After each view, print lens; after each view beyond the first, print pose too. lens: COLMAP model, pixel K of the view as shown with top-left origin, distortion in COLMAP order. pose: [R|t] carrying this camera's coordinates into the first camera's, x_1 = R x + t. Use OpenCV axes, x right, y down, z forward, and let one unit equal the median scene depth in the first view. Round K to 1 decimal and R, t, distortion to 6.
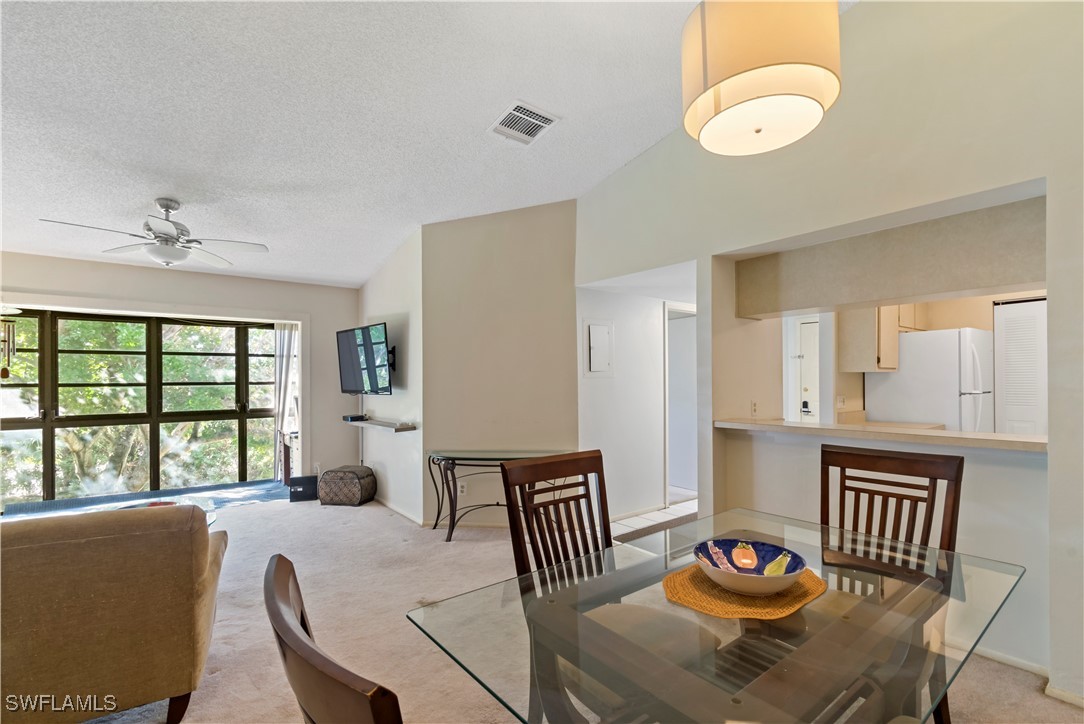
lens RADIAL K [[501.6, 0, 545.9], [0, 501.6, 380.9], [0, 0, 1]] dist [0.000778, -0.000037]
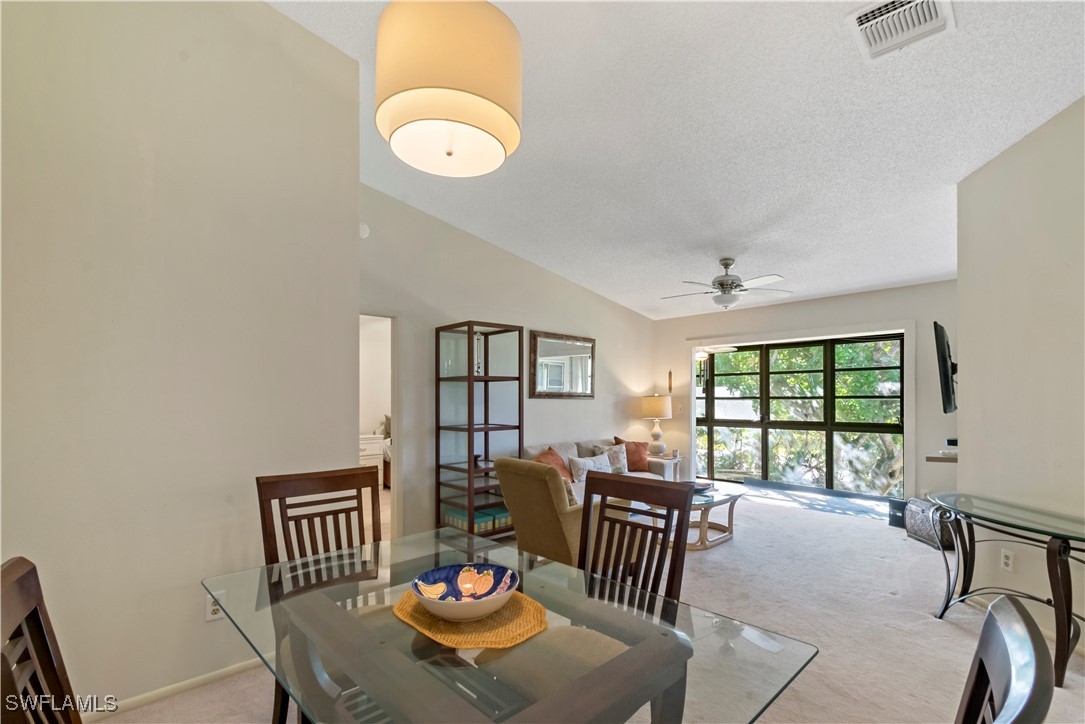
lens RADIAL K [[502.6, 0, 542.8], [0, 502.6, 393.6], [0, 0, 1]] dist [0.003272, -0.000051]
pose [[0.068392, -0.001147, -0.997658, 0.366762], [0.004667, 0.999989, -0.000830, -0.004543], [0.997648, -0.004600, 0.068397, 0.284252]]
